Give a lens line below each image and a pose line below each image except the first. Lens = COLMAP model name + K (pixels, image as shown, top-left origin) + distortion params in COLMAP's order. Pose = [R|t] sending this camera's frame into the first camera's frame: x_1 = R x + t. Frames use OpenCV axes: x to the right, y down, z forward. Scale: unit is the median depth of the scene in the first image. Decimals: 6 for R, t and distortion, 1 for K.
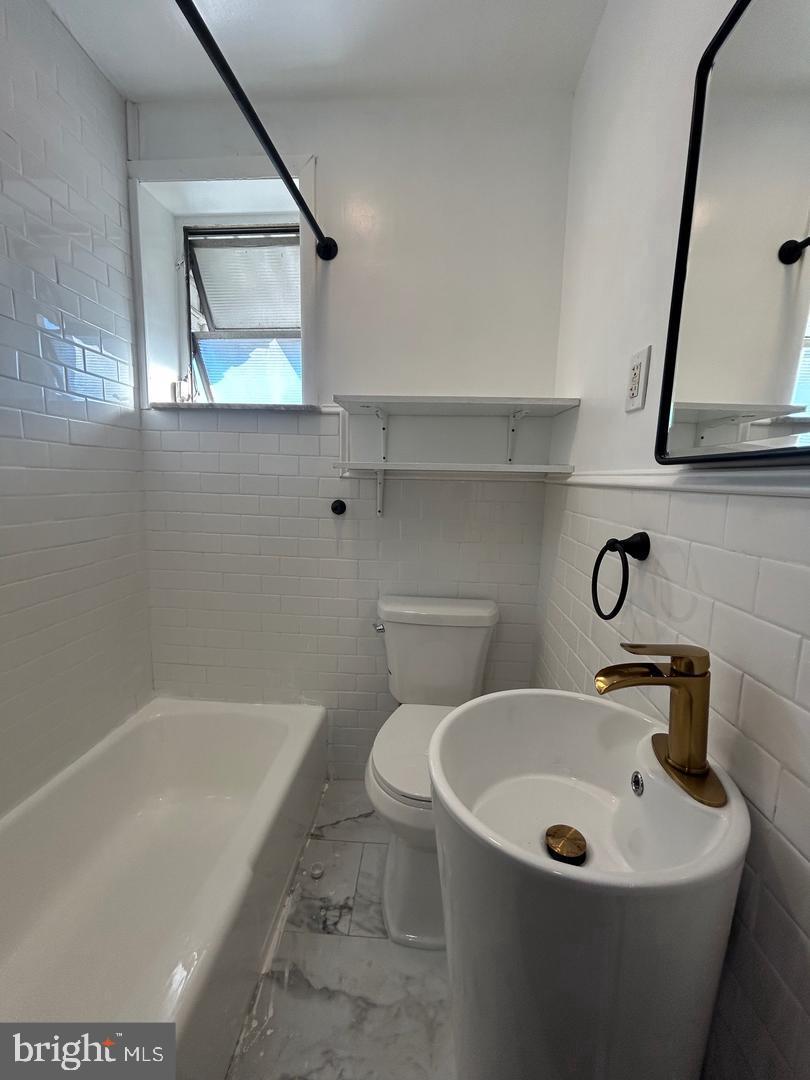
lens RADIAL K [[440.4, 0, 403.1], [0, 440.4, 537.6], [0, 0, 1]] dist [0.001587, 0.000401]
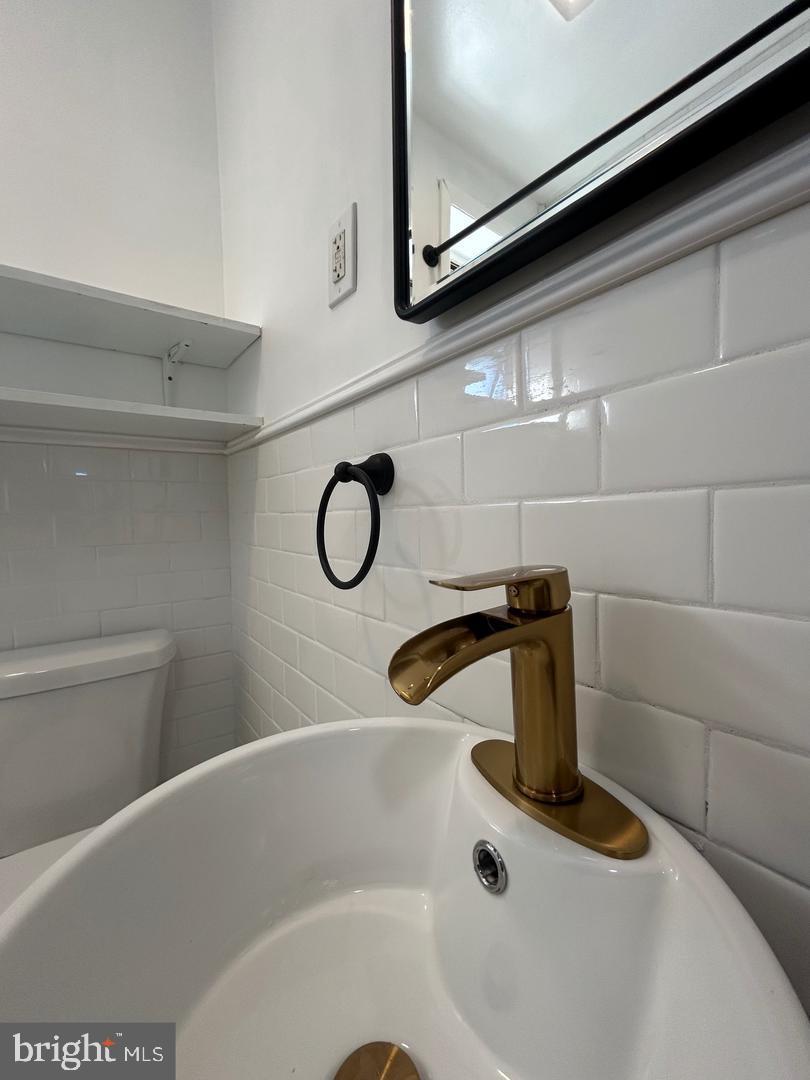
lens RADIAL K [[440.4, 0, 403.1], [0, 440.4, 537.6], [0, 0, 1]] dist [0.001587, 0.000401]
pose [[0.767592, -0.068817, 0.637233, 0.125696], [0.122701, 0.991608, -0.040715, 0.147606], [-0.629084, 0.109442, 0.769595, 0.460013]]
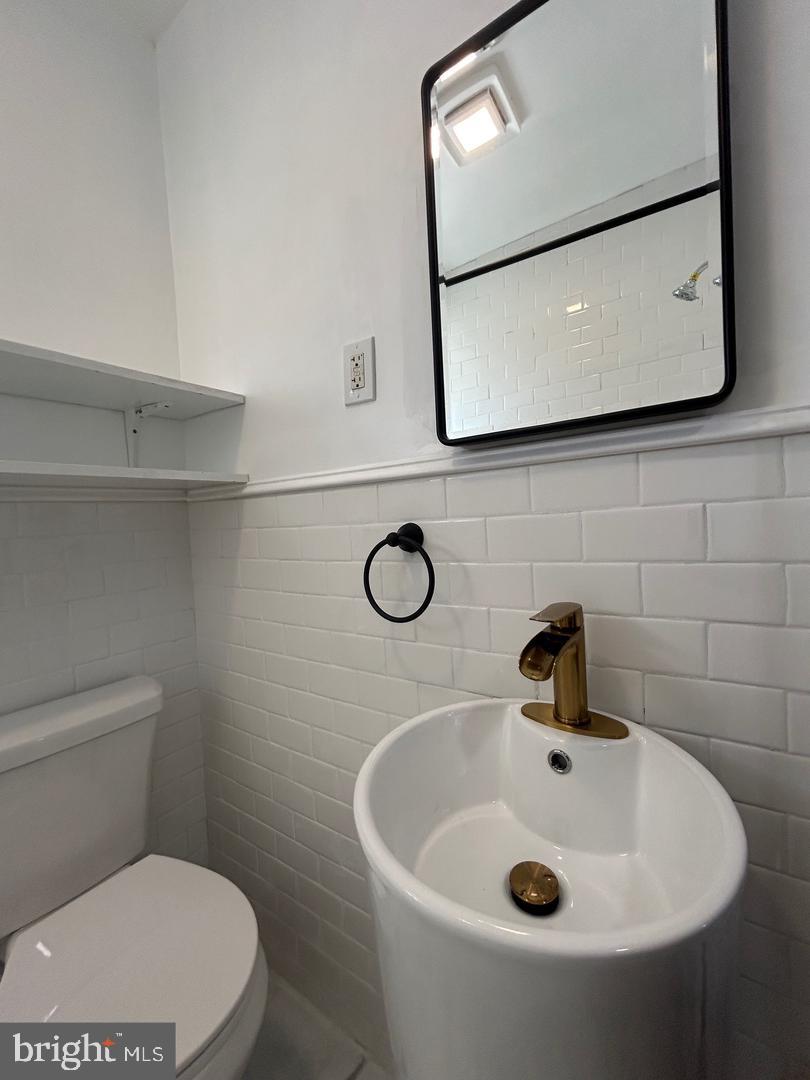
lens RADIAL K [[440.4, 0, 405.0], [0, 440.4, 540.0], [0, 0, 1]] dist [-0.000438, -0.000004]
pose [[0.508452, -0.089509, 0.856426, -0.284562], [0.179944, 0.983669, -0.004023, 0.025220], [-0.842079, 0.156155, 0.516255, 0.510561]]
